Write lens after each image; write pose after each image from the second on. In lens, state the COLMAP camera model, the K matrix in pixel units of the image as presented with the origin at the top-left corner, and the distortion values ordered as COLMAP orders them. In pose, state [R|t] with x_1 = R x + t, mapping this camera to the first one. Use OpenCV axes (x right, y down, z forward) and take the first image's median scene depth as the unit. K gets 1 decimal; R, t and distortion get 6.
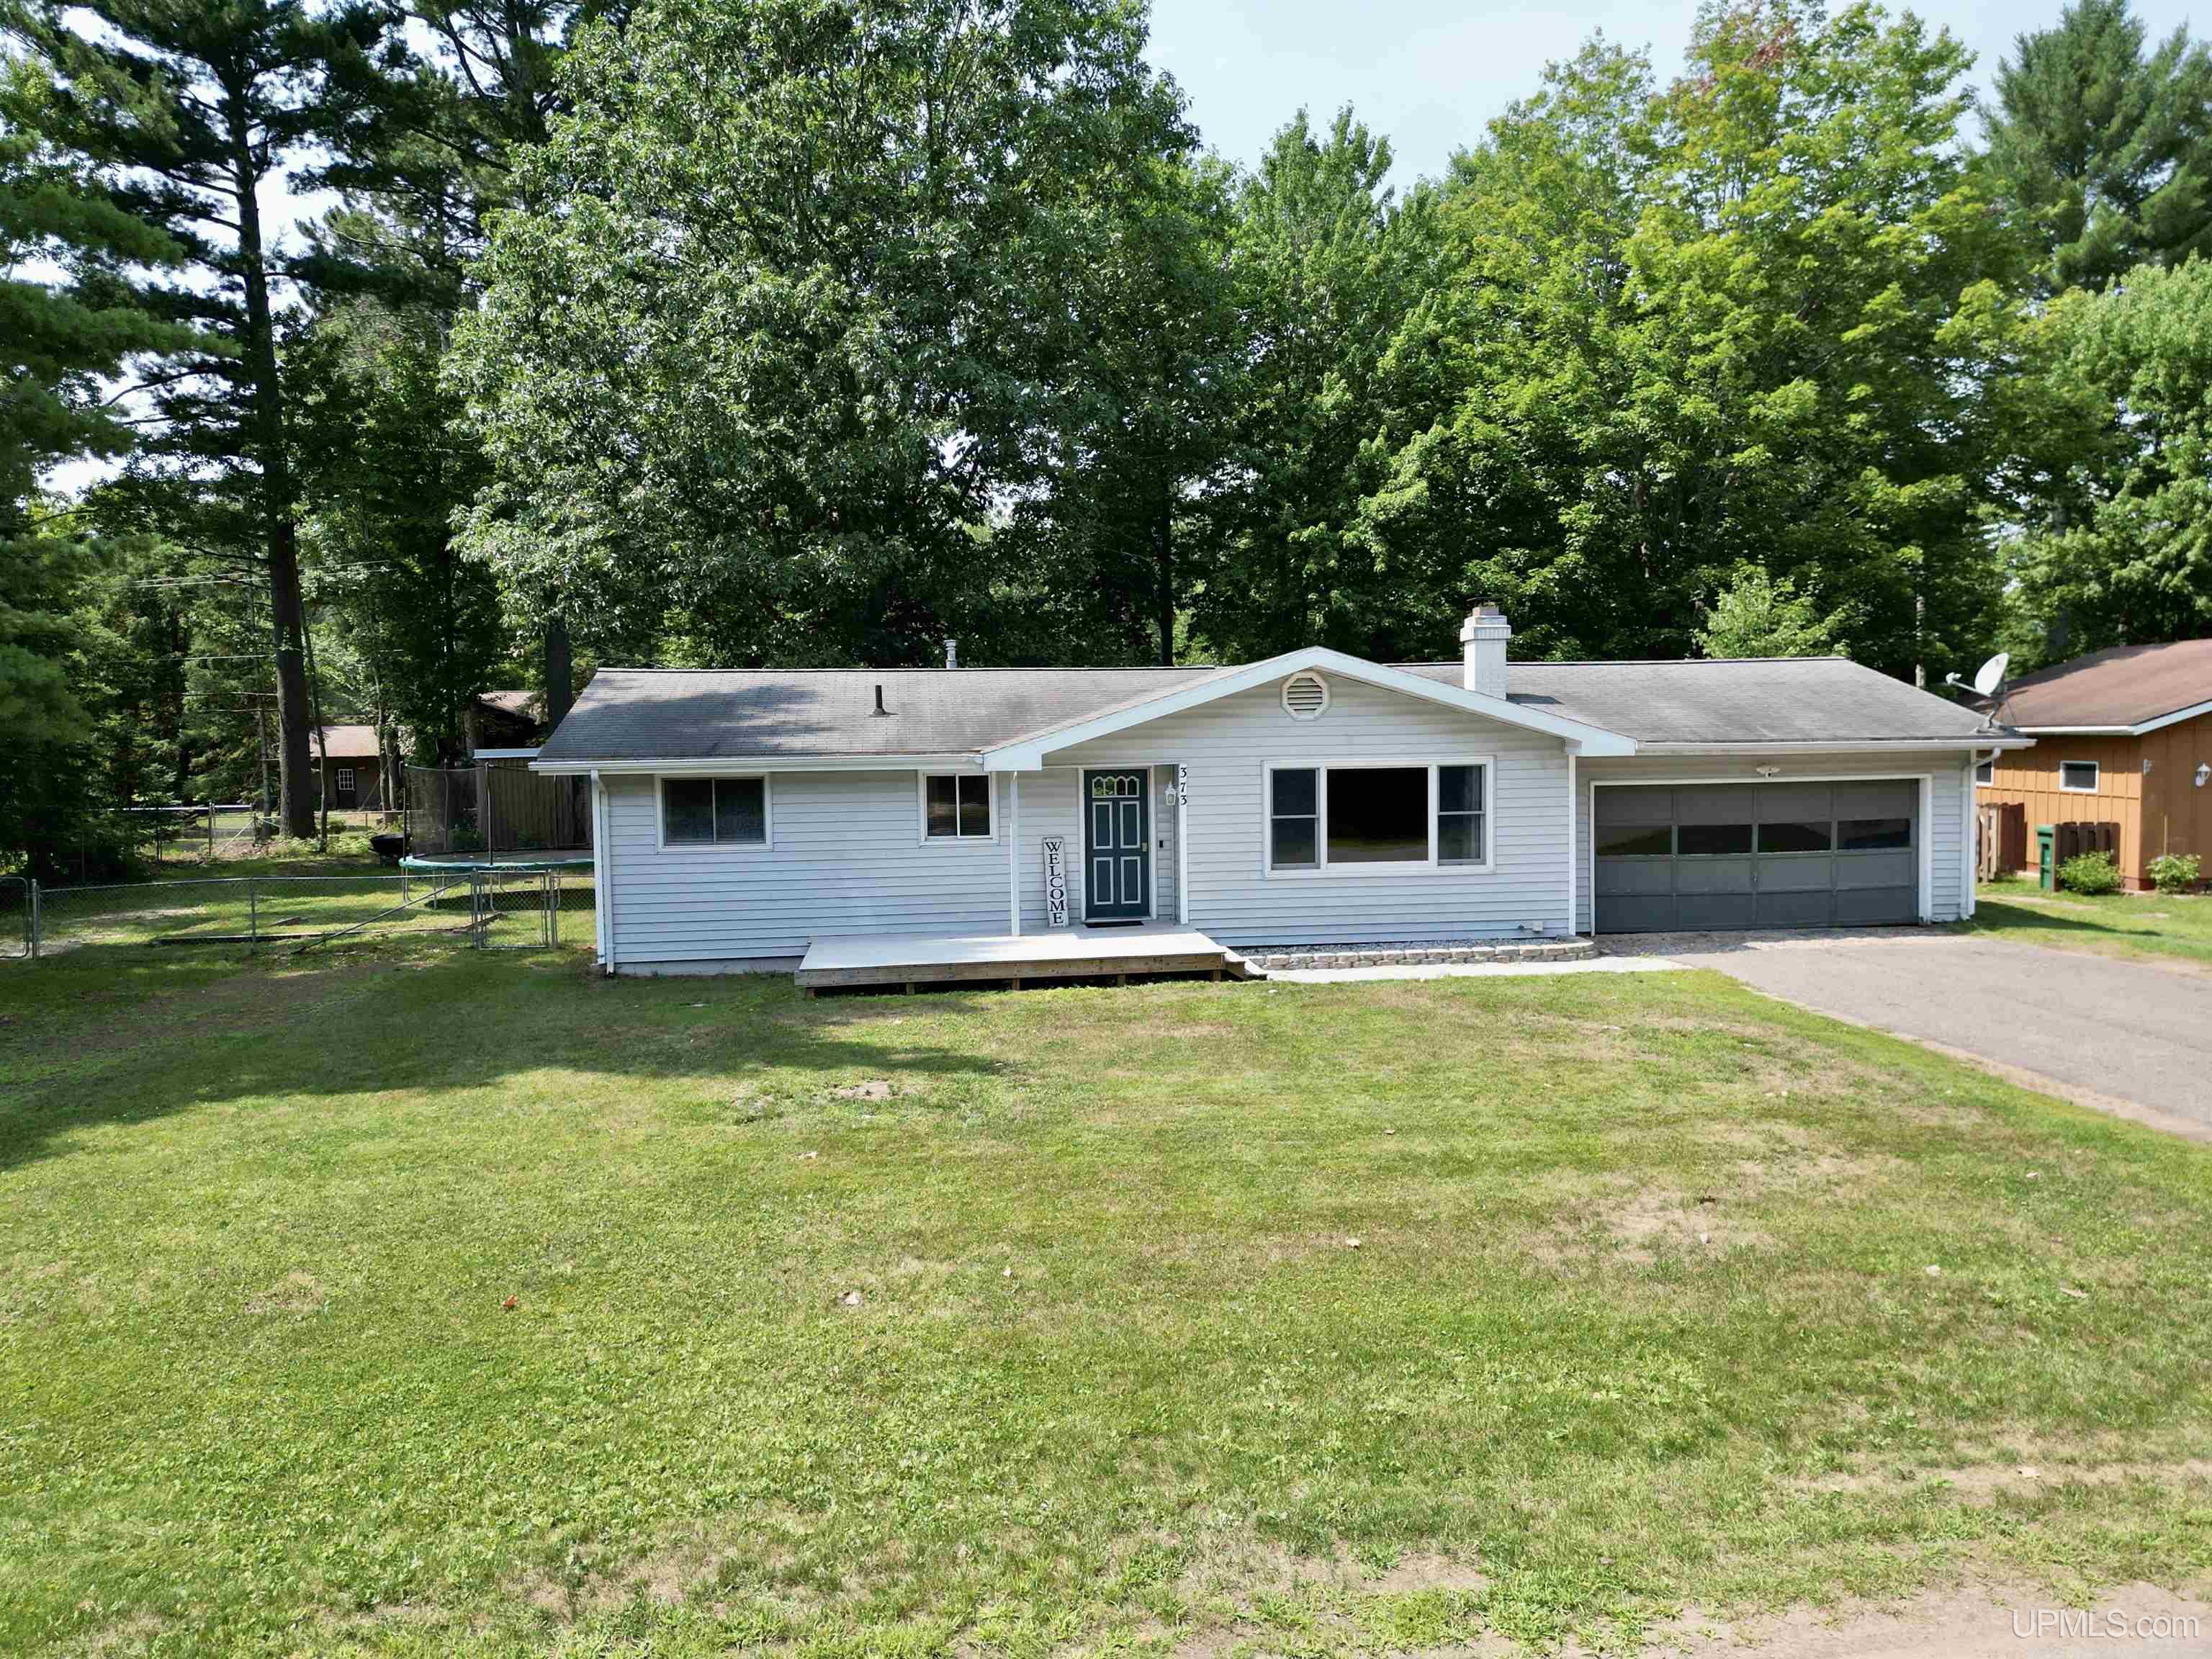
lens RADIAL K [[1547.7, 0, 1094.3], [0, 1547.7, 827.1], [0, 0, 1]] dist [0.084354, -0.086872]
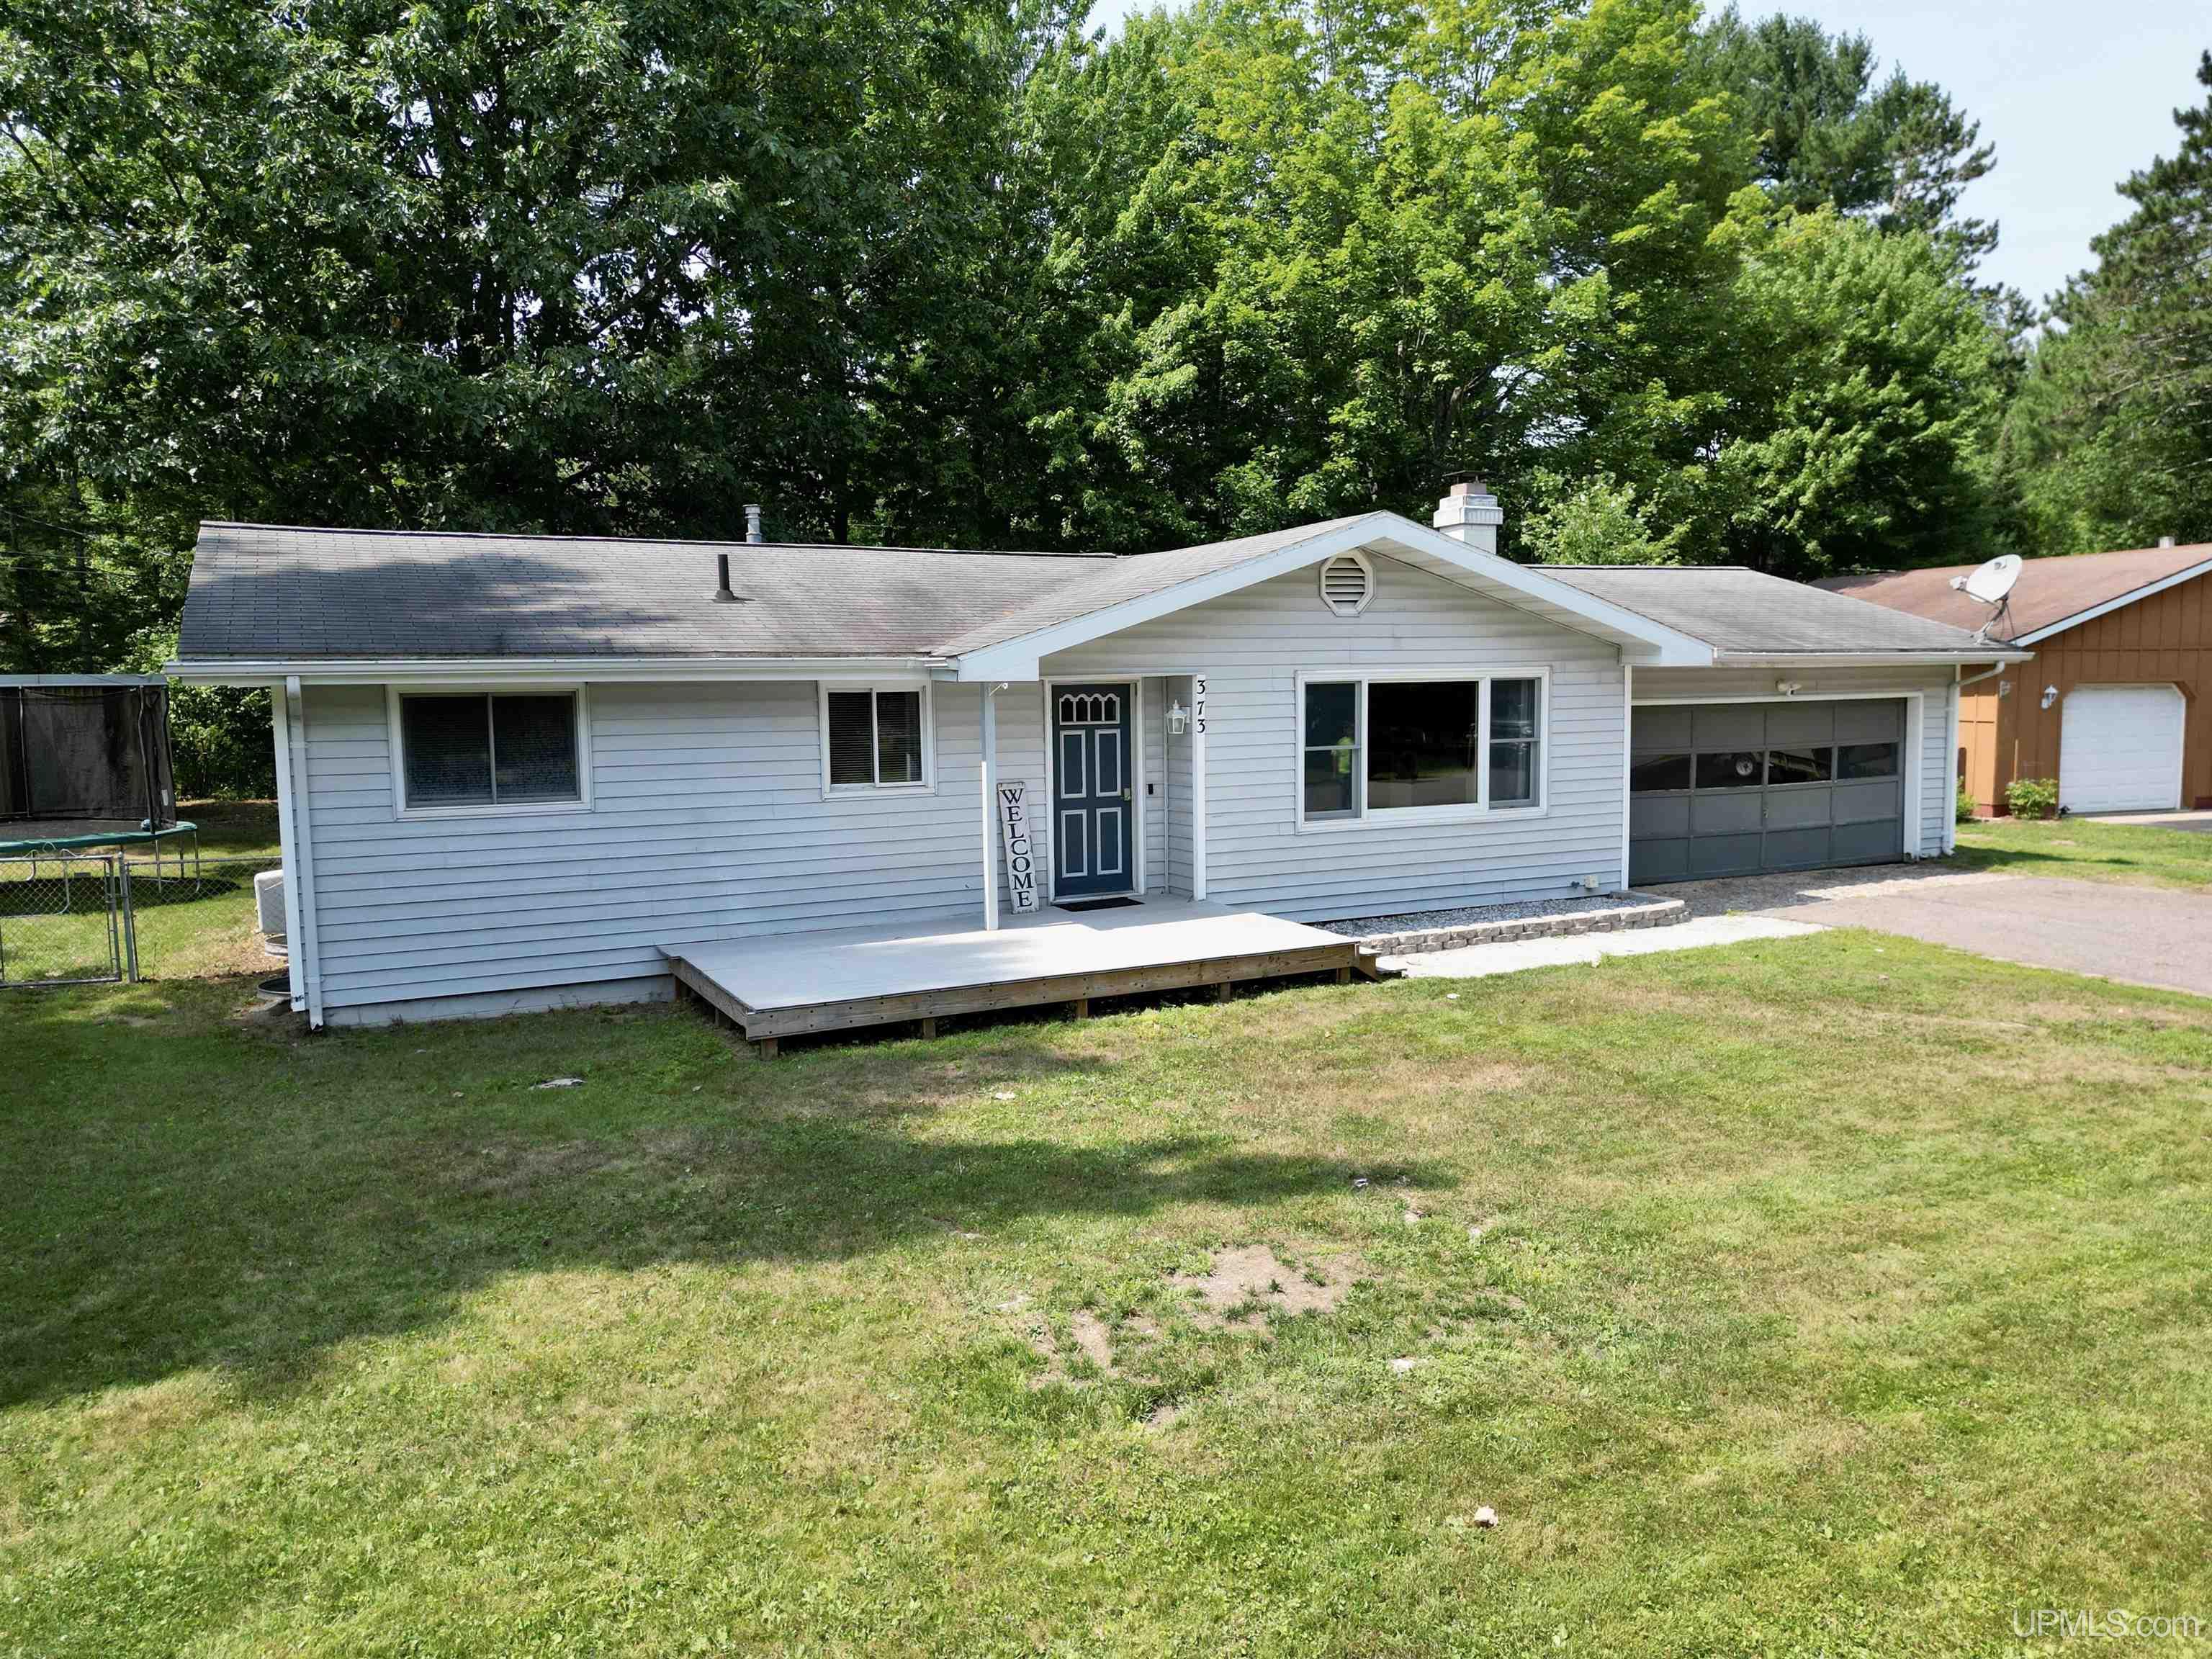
lens RADIAL K [[1547.7, 0, 1094.3], [0, 1547.7, 827.1], [0, 0, 1]] dist [0.084354, -0.086872]
pose [[0.942657, -0.028745, 0.332522, -0.219737], [0.018450, 0.999249, 0.034077, 0.003733], [-0.333251, -0.025988, 0.942480, 0.335317]]
